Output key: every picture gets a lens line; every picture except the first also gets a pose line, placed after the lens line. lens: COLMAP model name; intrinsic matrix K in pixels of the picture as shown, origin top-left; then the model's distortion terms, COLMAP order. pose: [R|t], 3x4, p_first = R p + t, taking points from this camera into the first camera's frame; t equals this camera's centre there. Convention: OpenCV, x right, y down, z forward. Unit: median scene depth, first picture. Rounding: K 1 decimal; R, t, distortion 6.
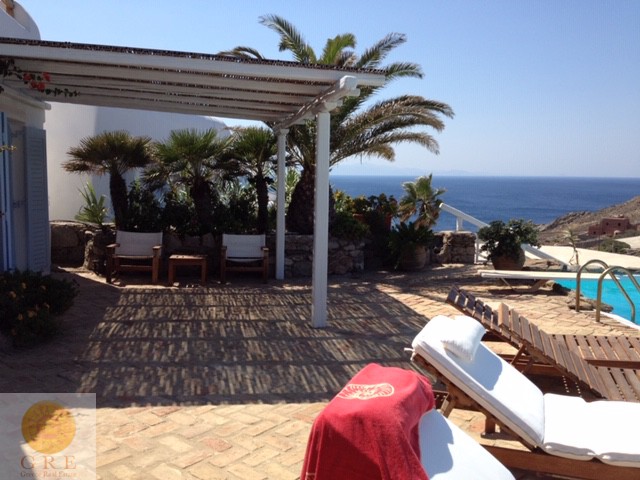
lens RADIAL K [[644.8, 0, 320.0], [0, 644.8, 240.0], [0, 0, 1]] dist [0.280929, -0.489374]
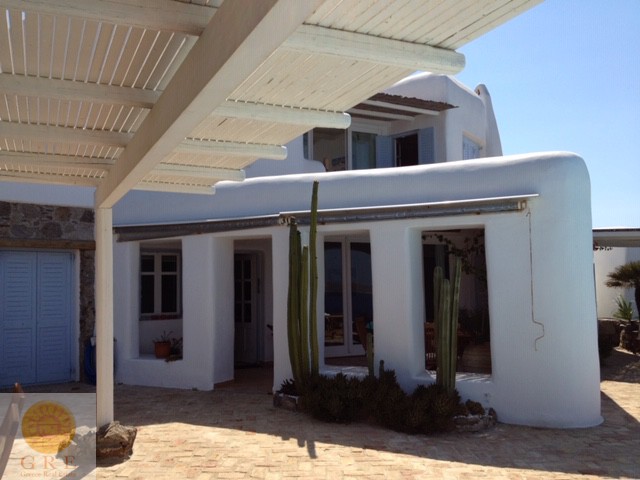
lens RADIAL K [[644.8, 0, 320.0], [0, 644.8, 240.0], [0, 0, 1]] dist [0.280929, -0.489374]
pose [[0.715297, -0.072959, -0.695002, 0.258846], [-0.047657, 0.987127, -0.152674, 0.066434], [0.697194, 0.142329, 0.702612, -0.650692]]
